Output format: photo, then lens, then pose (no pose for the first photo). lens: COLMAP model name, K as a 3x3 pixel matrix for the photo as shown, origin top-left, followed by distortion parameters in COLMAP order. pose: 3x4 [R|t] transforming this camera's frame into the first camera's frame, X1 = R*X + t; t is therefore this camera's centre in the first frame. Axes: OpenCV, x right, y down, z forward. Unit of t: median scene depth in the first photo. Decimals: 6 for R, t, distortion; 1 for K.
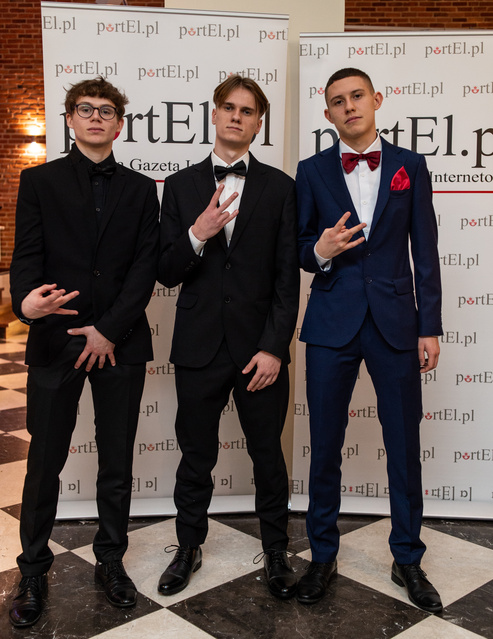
lens RADIAL K [[666.0, 0, 240.6], [0, 666.0, 301.4], [0, 0, 1]] dist [0.005039, 0.000000]
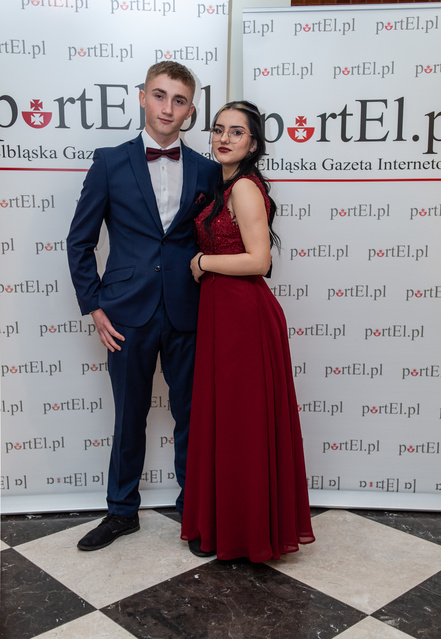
lens RADIAL K [[592.9, 0, 223.1], [0, 592.9, 346.3], [0, 0, 1]] dist [0.003512, 0.000000]
pose [[0.999969, -0.007805, -0.001153, 0.059084], [0.007877, 0.995991, 0.089110, -0.003692], [0.000453, -0.089117, 0.996021, 0.127238]]
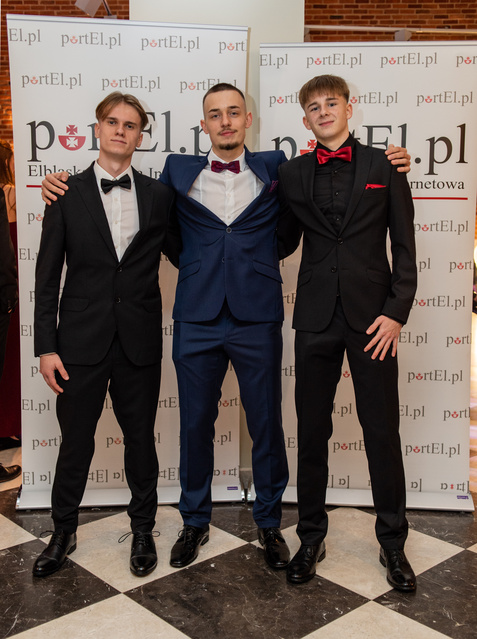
lens RADIAL K [[648.0, 0, 236.0], [0, 648.0, 309.5], [0, 0, 1]] dist [0.004995, 0.000000]
pose [[0.999993, 0.001328, -0.003593, 0.056653], [-0.001207, 0.999447, 0.033221, -0.023737], [0.003635, -0.033216, 0.999442, -0.019423]]
